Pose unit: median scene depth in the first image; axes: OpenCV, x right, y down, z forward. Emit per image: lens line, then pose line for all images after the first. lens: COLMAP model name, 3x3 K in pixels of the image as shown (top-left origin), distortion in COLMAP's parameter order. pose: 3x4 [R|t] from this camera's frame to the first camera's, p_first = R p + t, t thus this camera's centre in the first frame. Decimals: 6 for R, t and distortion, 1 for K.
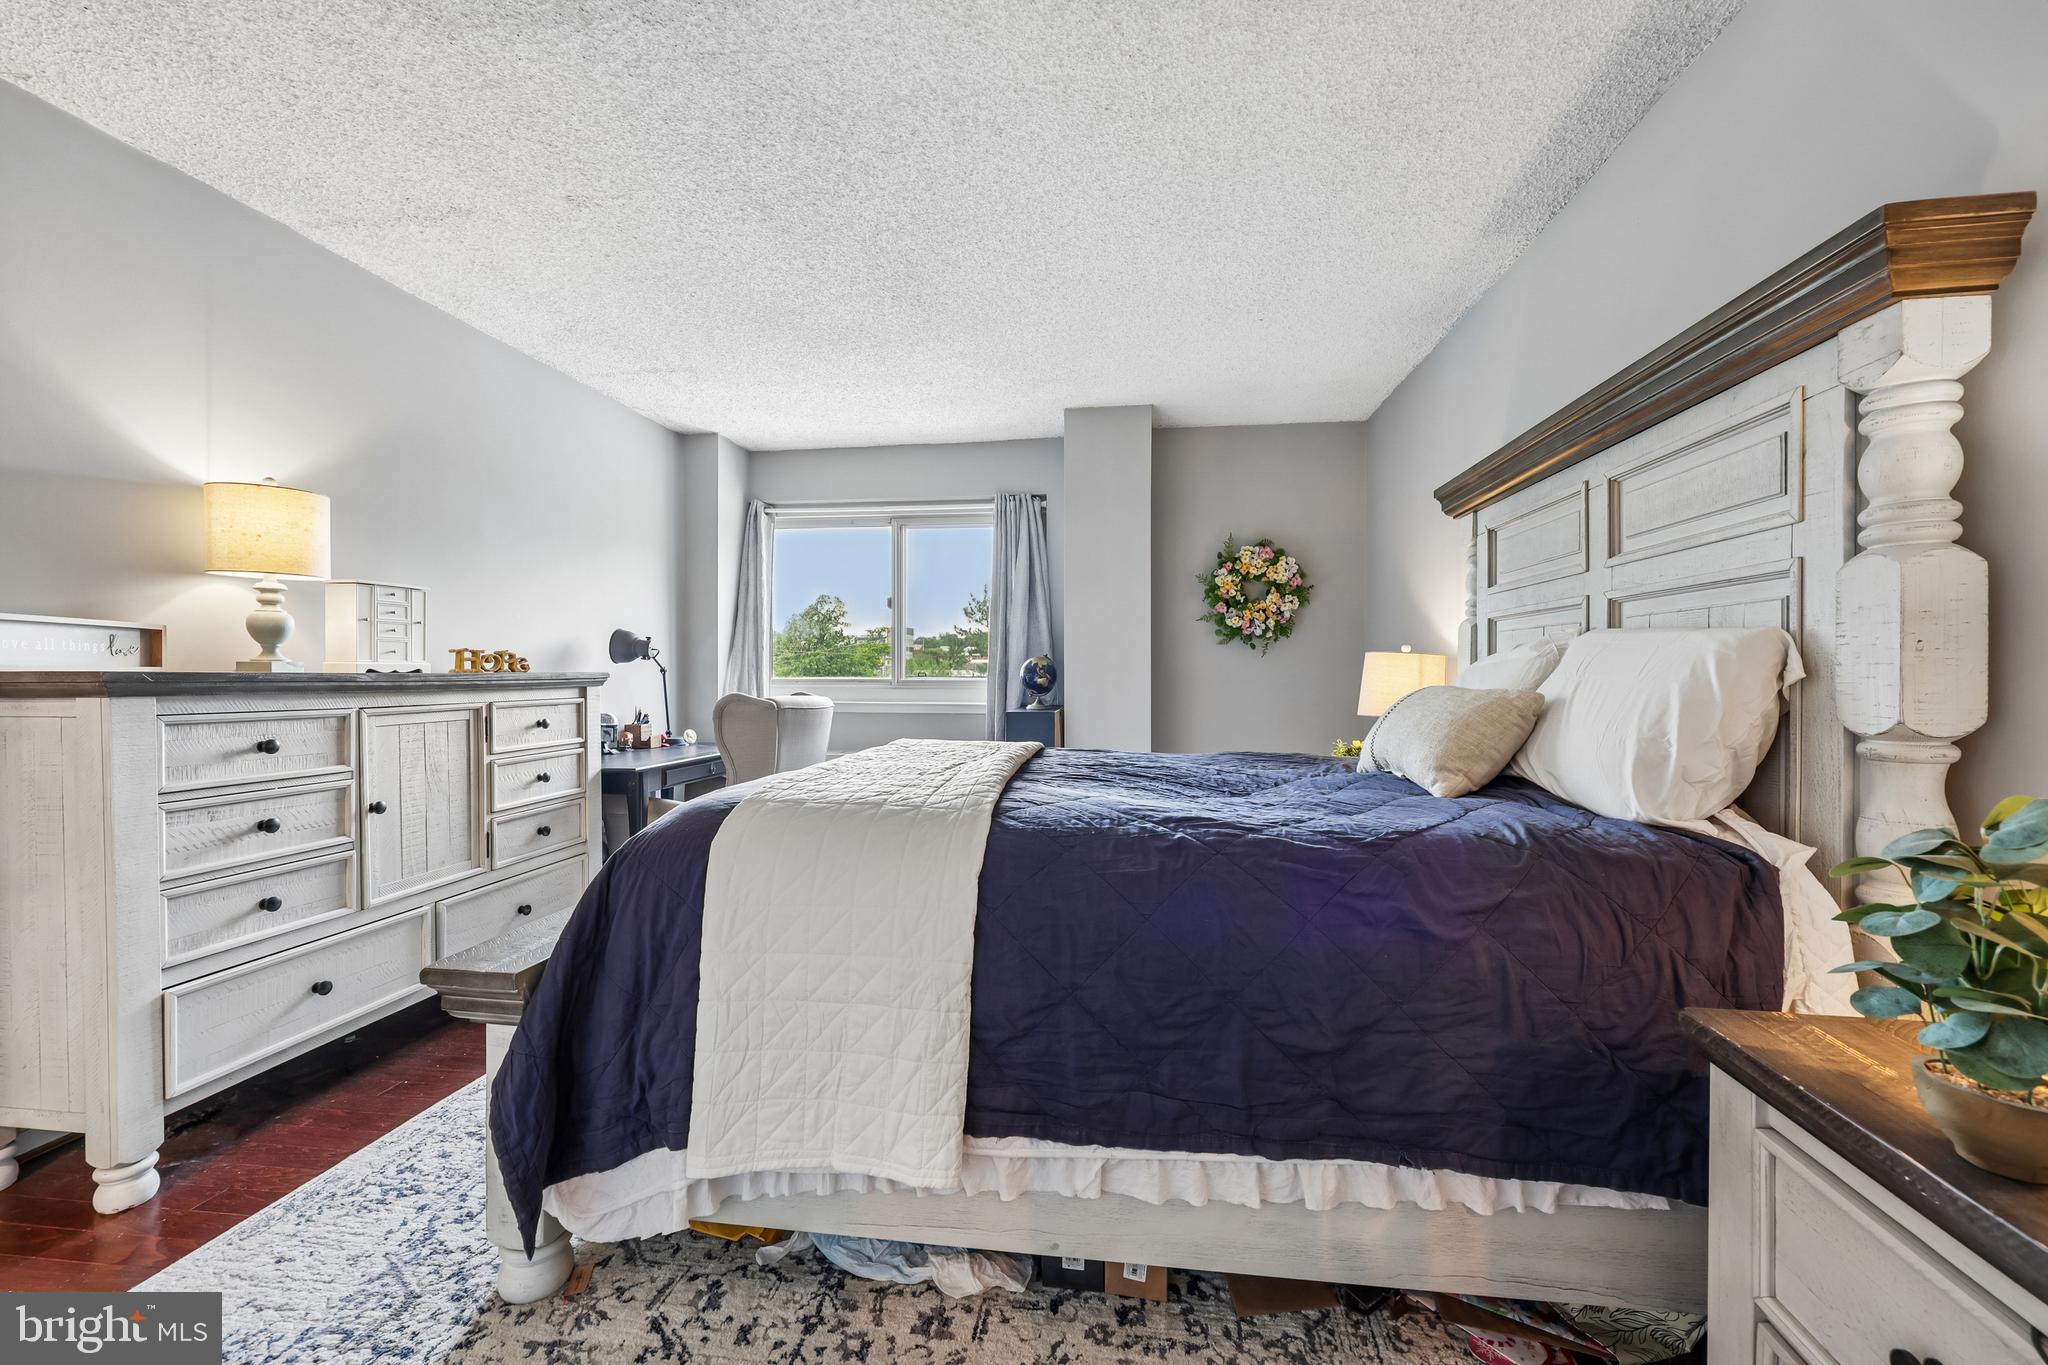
lens RADIAL K [[821.8, 0, 1024.0], [0, 821.8, 682.5], [0, 0, 1]] dist [0.000754, -0.000203]
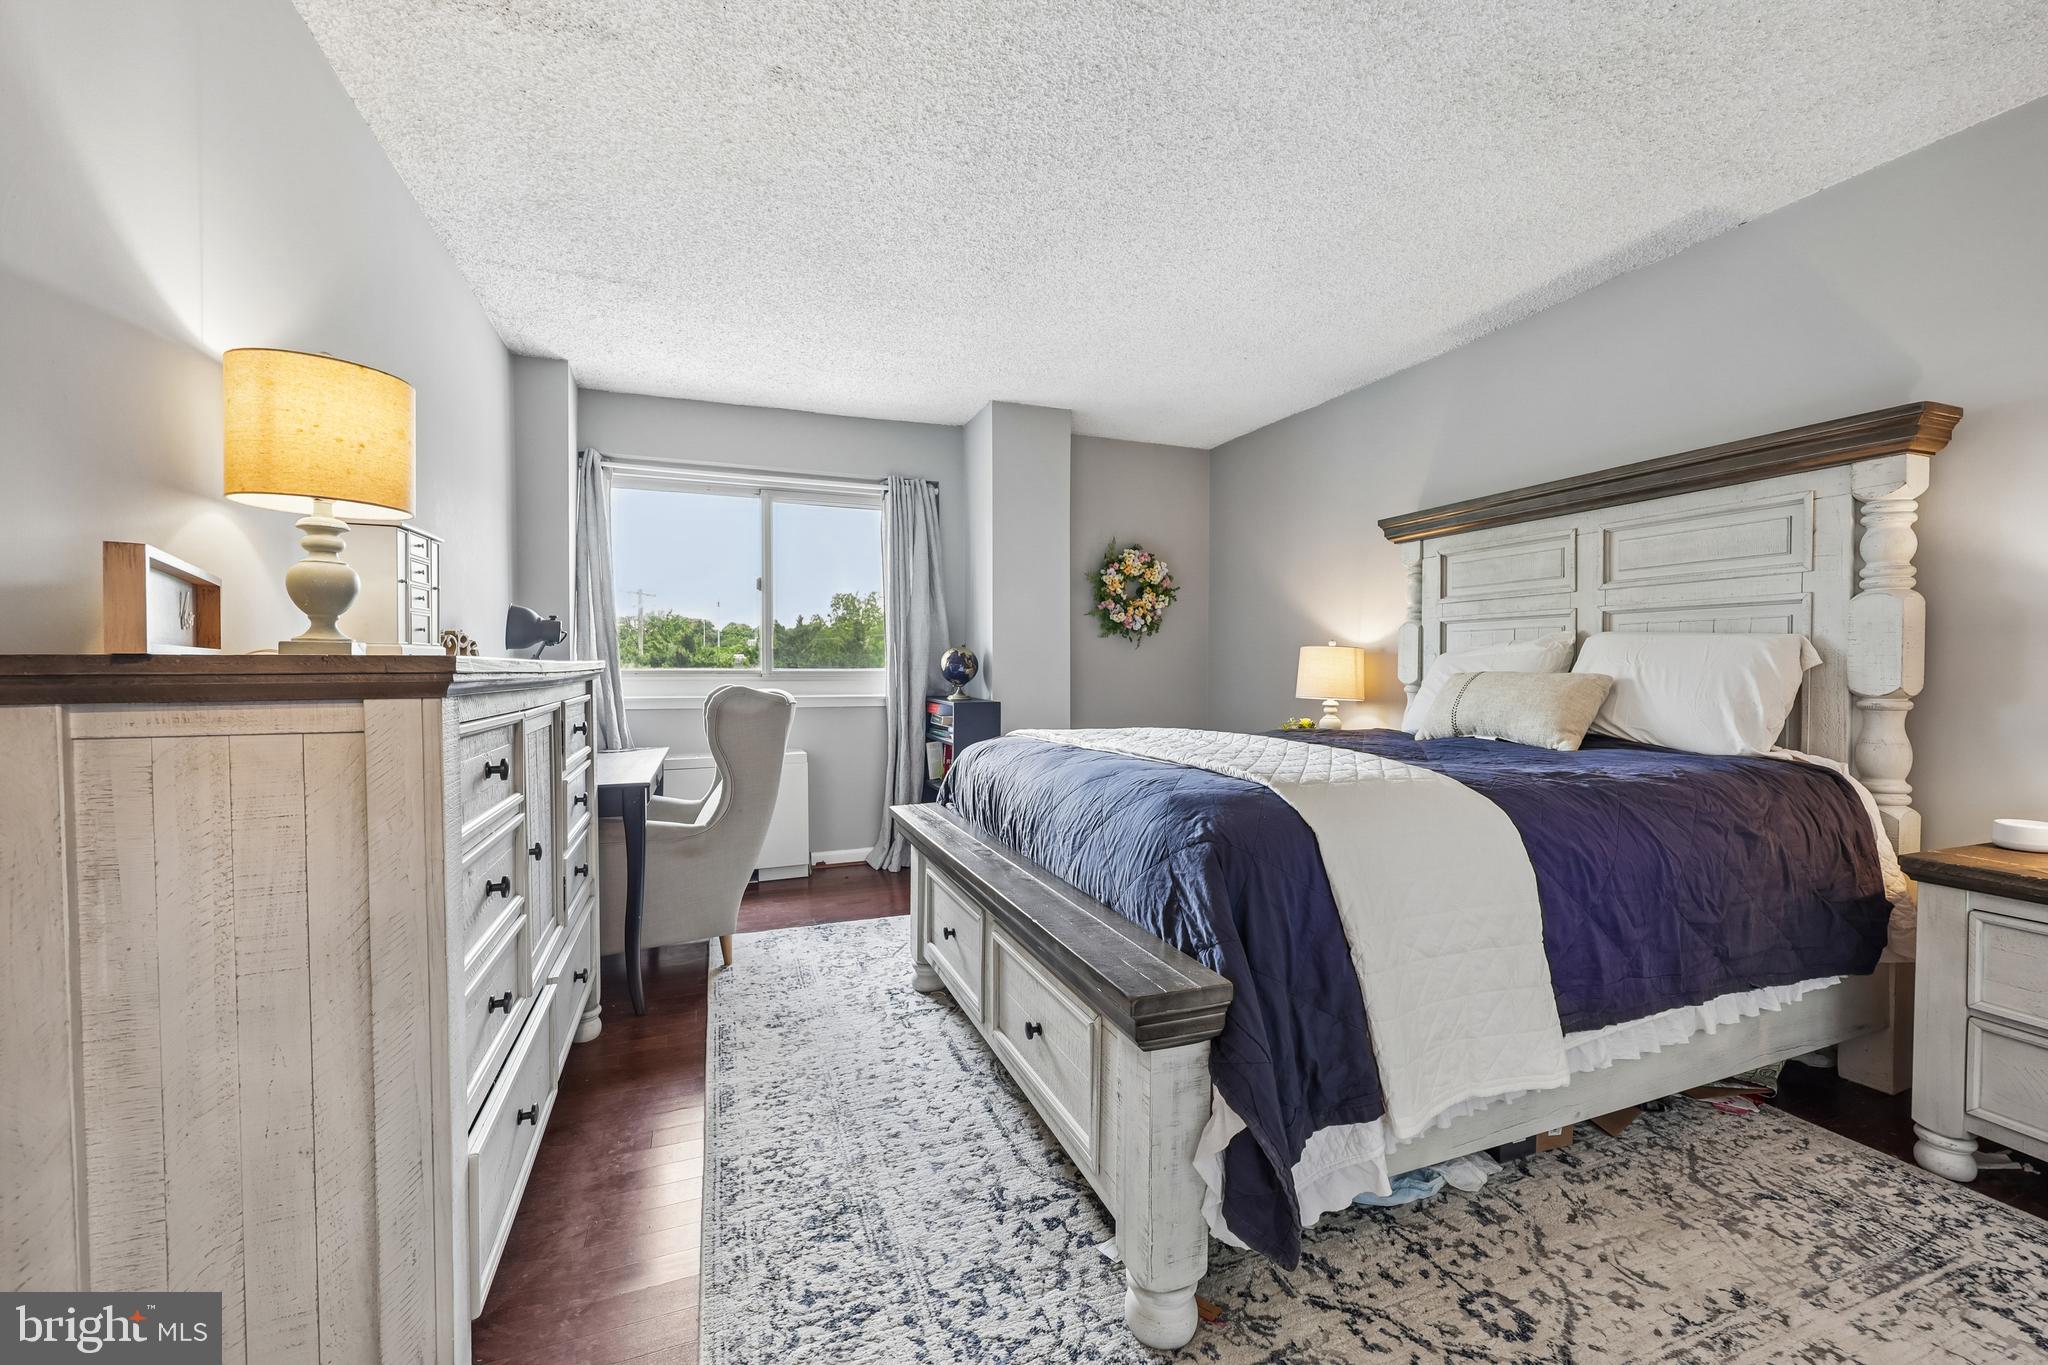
lens RADIAL K [[821.8, 0, 1024.0], [0, 821.8, 682.5], [0, 0, 1]] dist [0.000754, -0.000203]
pose [[0.874706, -0.010548, 0.484539, -0.752597], [0.005966, 0.999922, 0.010998, 0.002542], [-0.484617, -0.006730, 0.874701, 0.179705]]
